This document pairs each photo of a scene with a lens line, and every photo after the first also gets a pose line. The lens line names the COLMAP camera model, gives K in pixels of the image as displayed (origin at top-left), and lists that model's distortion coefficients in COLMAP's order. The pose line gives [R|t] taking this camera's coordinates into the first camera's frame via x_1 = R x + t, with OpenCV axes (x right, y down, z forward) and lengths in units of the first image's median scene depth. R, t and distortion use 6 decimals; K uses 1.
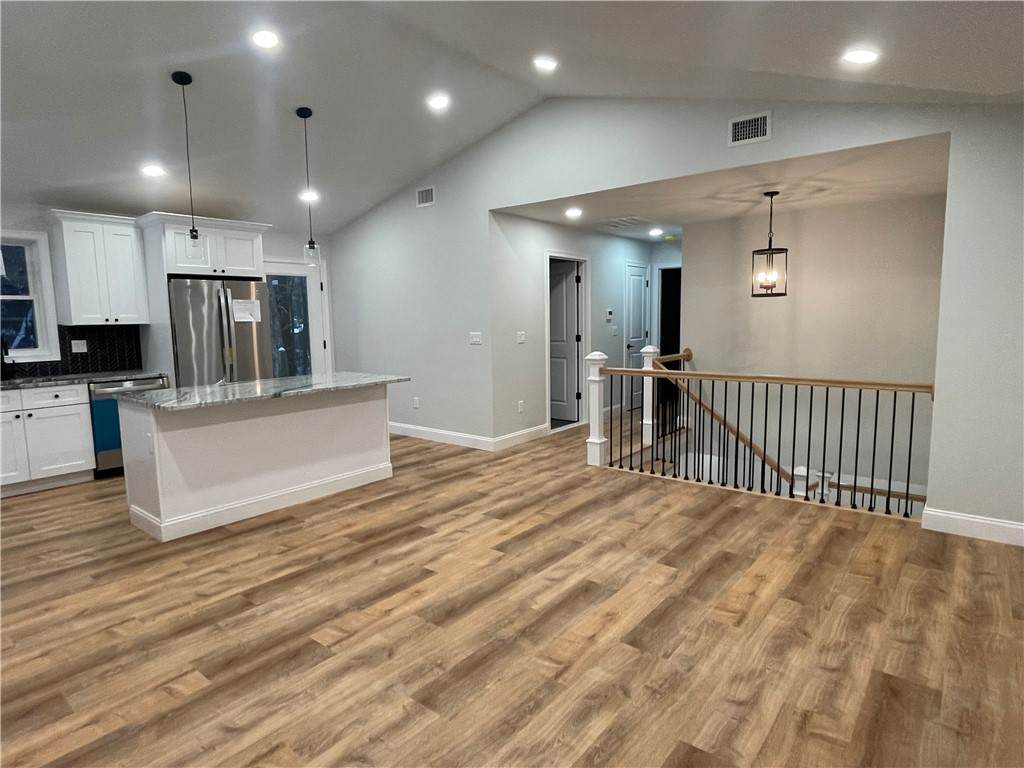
lens RADIAL K [[572.3, 0, 512.0], [0, 572.3, 384.0], [0, 0, 1]] dist [-0.002871, -0.003227]
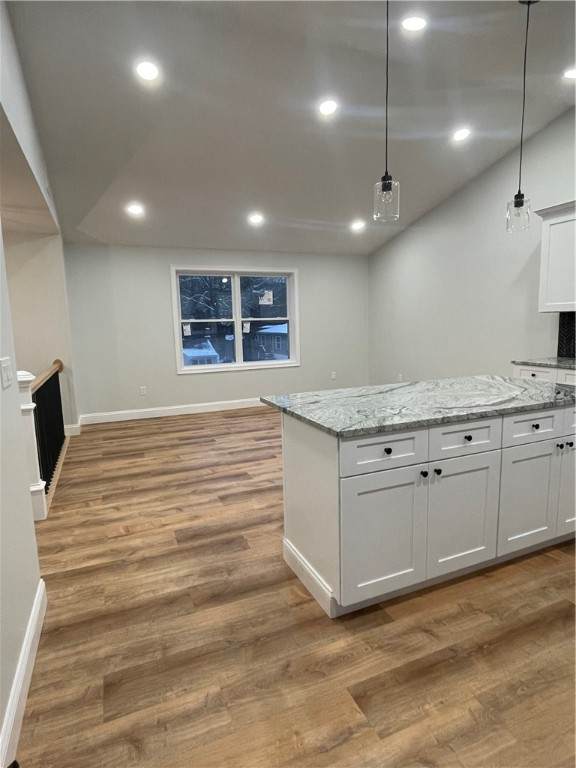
lens RADIAL K [[429.2, 0, 288.0], [0, 429.2, 384.0], [0, 0, 1]] dist [-0.002871, -0.003227]
pose [[-0.883840, -0.028968, 0.466892, -0.561709], [0.093354, 0.967082, 0.236724, -0.186855], [-0.458380, 0.252812, -0.852041, 1.754684]]
